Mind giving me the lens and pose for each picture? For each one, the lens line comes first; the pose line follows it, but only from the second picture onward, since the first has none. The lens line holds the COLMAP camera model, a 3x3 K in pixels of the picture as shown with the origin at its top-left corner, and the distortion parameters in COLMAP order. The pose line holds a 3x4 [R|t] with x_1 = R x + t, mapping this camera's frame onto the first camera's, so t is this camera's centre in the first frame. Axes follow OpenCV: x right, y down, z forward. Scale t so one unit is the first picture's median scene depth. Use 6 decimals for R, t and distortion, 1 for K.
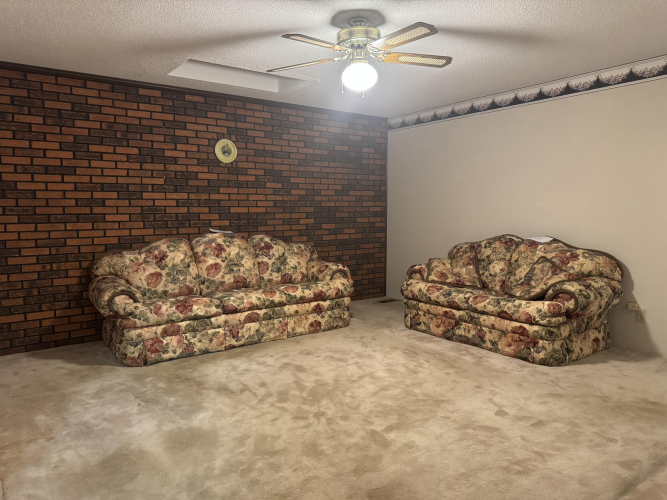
lens RADIAL K [[471.2, 0, 331.1], [0, 471.2, 253.0], [0, 0, 1]] dist [0.028420, -0.045039]
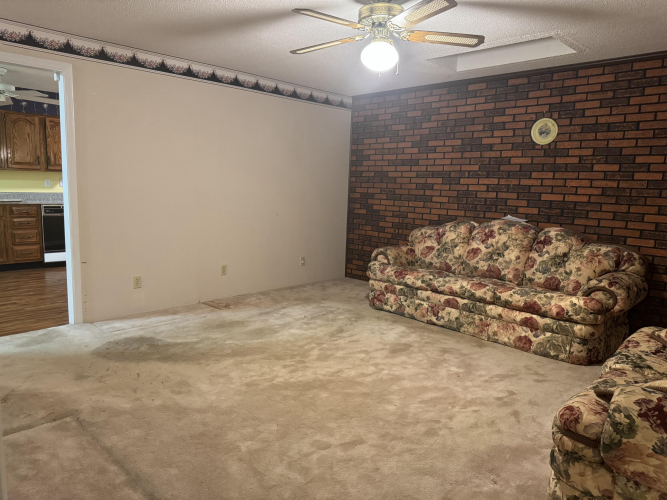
lens RADIAL K [[471.2, 0, 329.7], [0, 471.2, 249.6], [0, 0, 1]] dist [0.028420, -0.045039]
pose [[0.127111, 0.145222, -0.981200, 0.720957], [-0.121403, 0.984064, 0.129919, -0.069516], [0.984431, 0.102606, 0.142715, 0.552880]]
